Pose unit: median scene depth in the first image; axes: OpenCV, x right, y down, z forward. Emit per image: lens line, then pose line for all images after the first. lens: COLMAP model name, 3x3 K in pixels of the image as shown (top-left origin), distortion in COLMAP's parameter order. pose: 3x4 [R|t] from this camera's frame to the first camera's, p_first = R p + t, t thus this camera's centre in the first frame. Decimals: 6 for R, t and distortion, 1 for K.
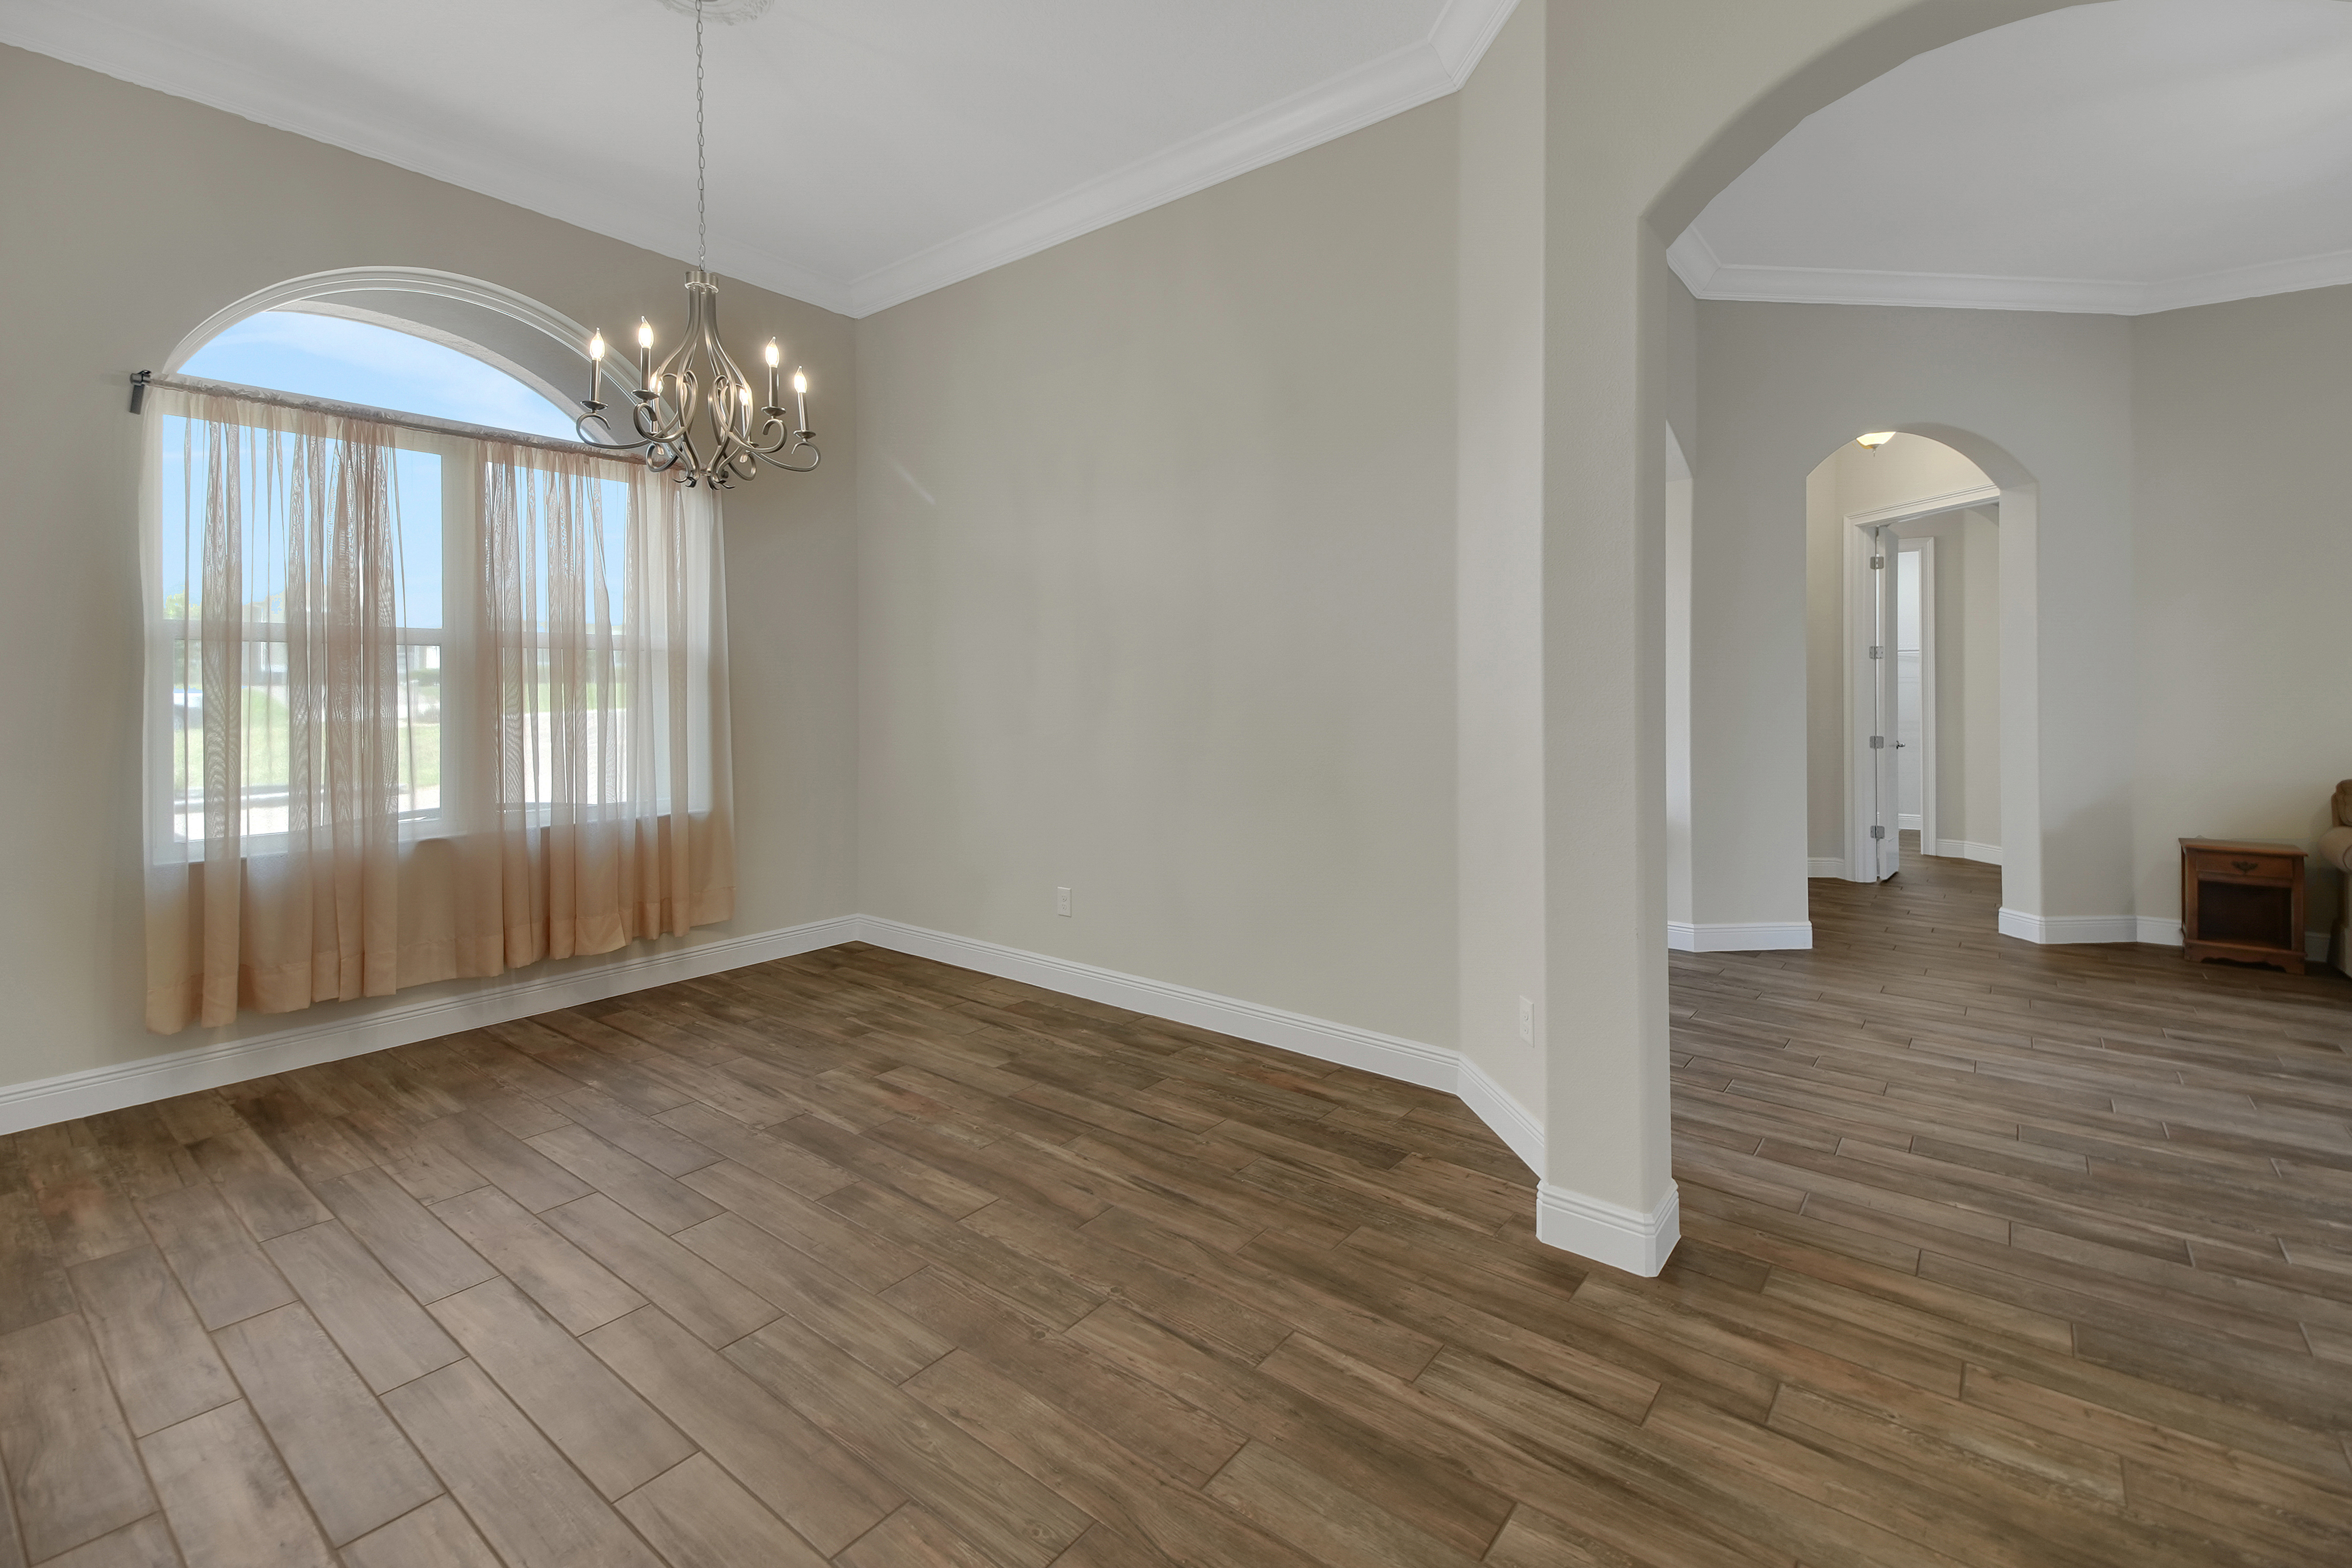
lens RADIAL K [[1050.8, 0, 1173.5], [0, 1050.8, 684.9], [0, 0, 1]] dist [0.046858, -0.019194]
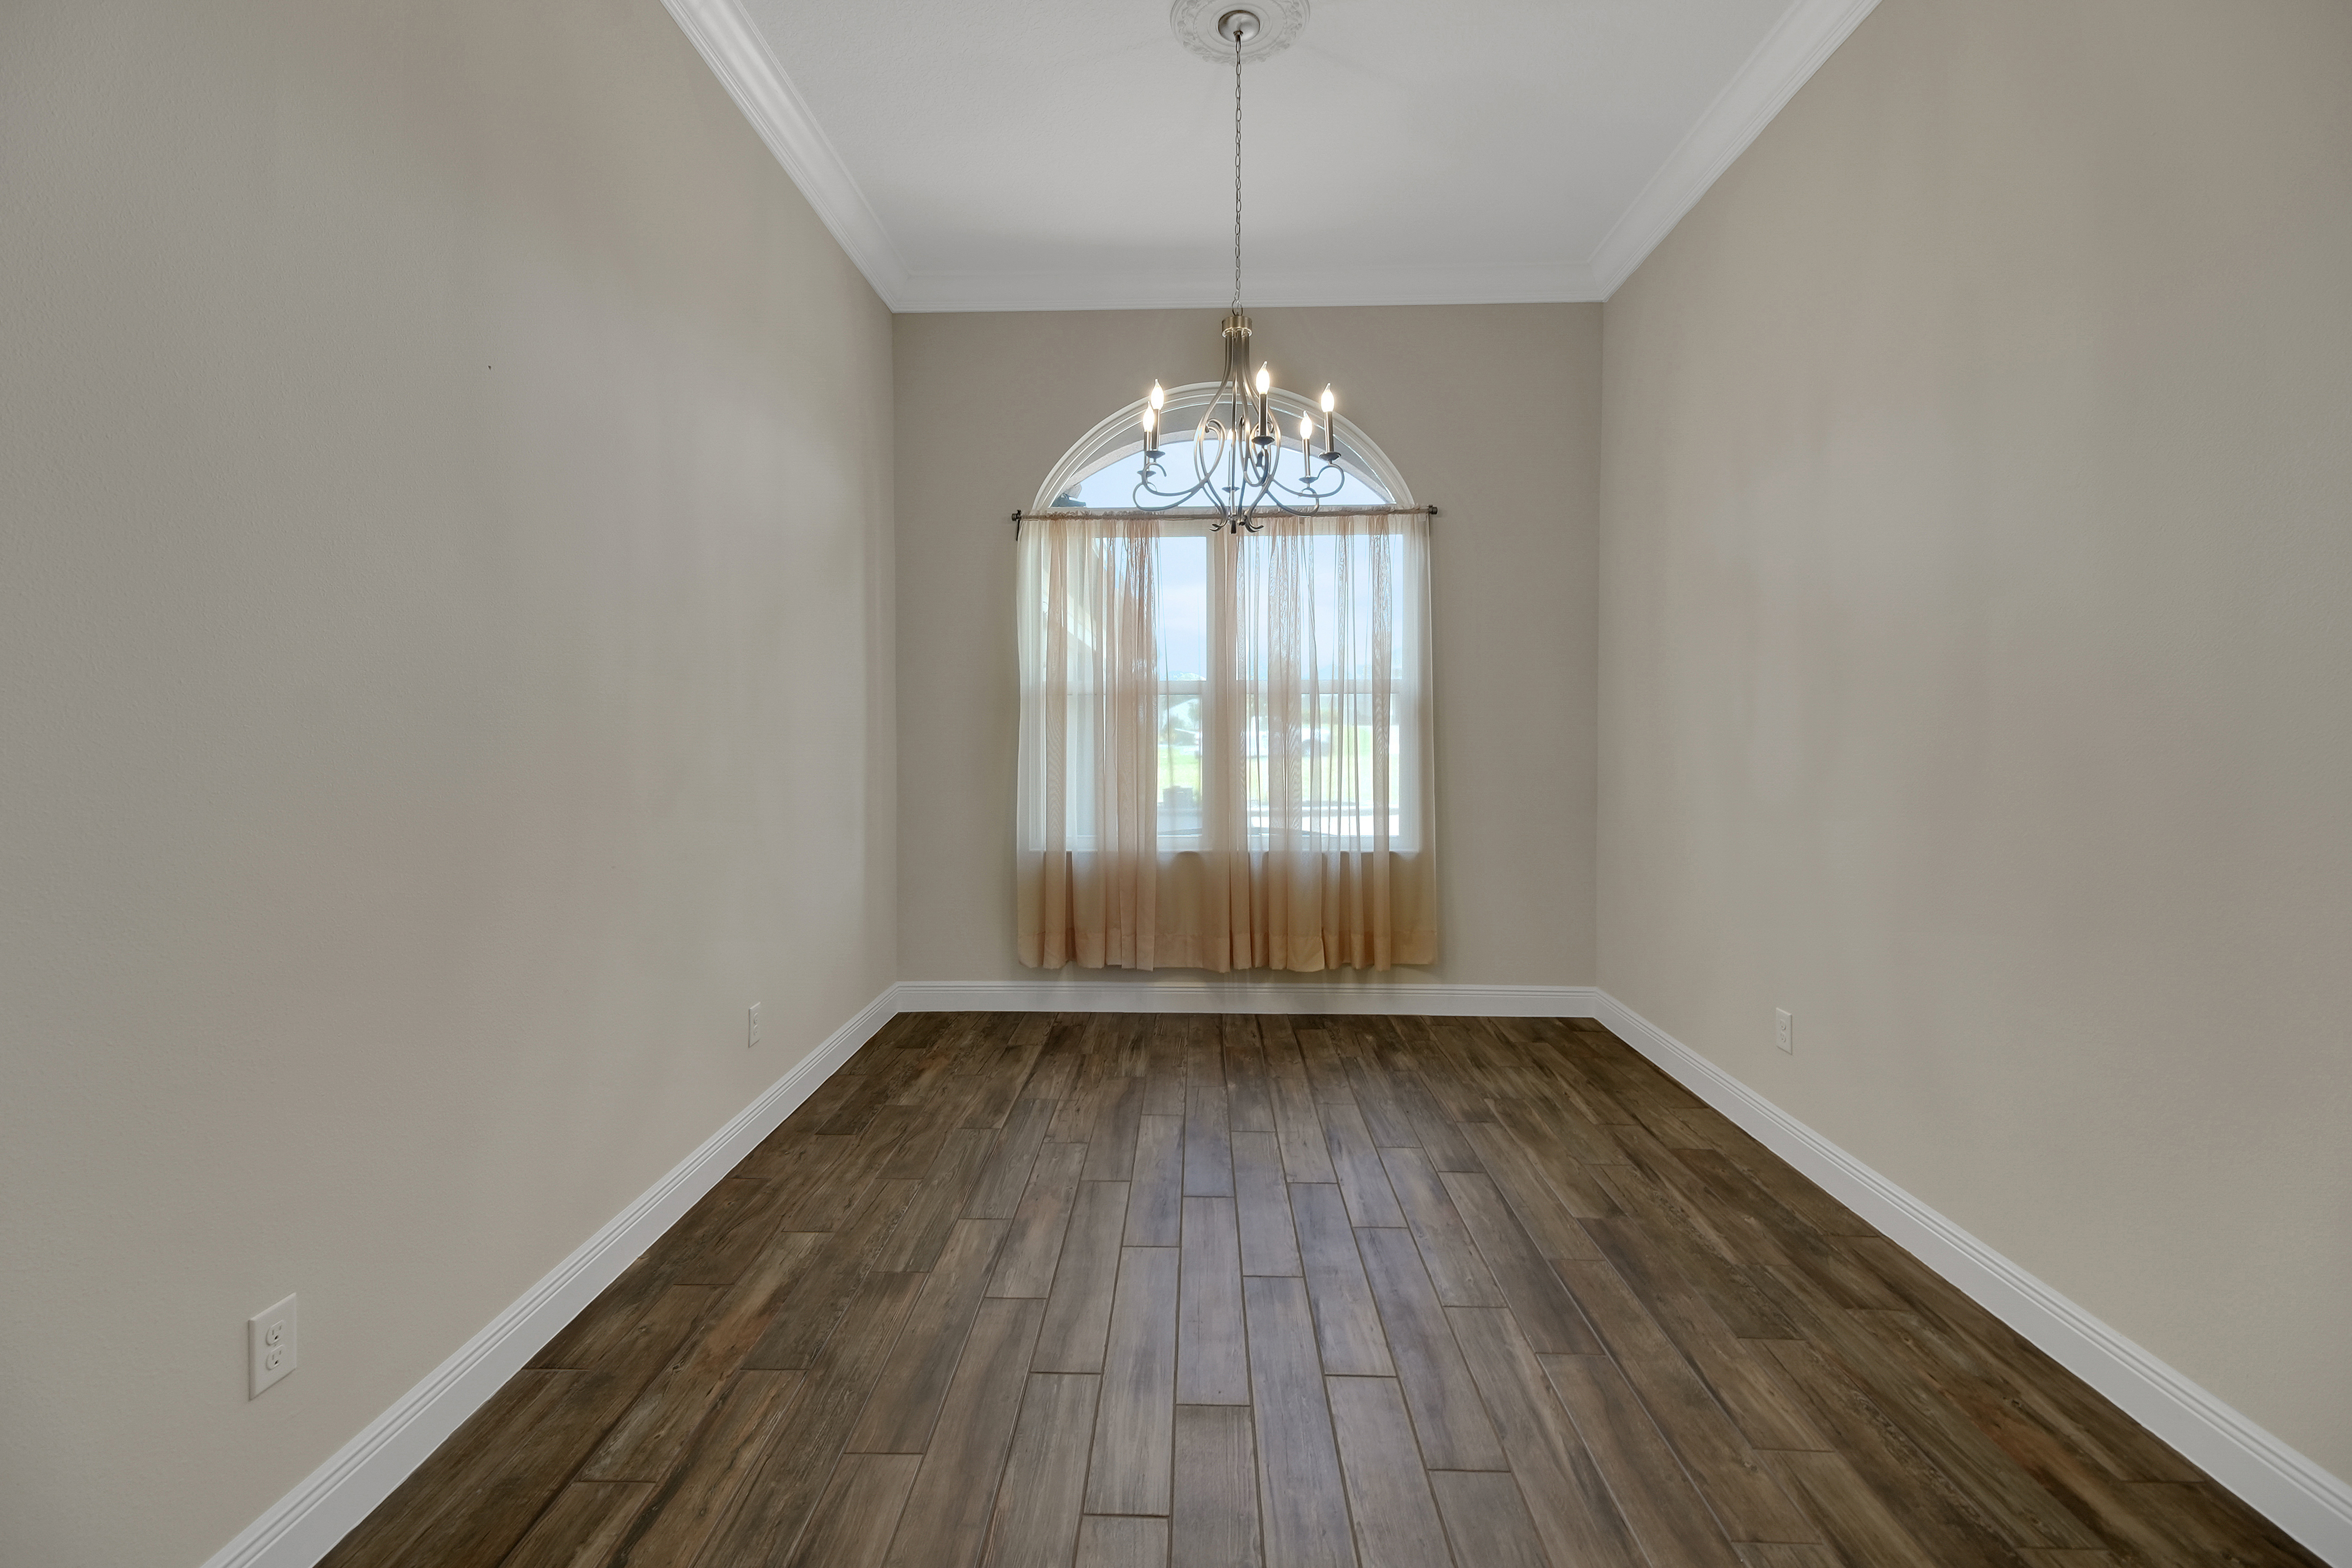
lens RADIAL K [[1029.8, 0, 1169.8], [0, 1029.8, 749.4], [0, 0, 1]] dist [0.044844, -0.022593]
pose [[0.584401, 0.017715, -0.811272, 0.270370], [0.003431, 0.999699, 0.024301, -0.002623], [0.811458, -0.016985, 0.584164, 0.311355]]
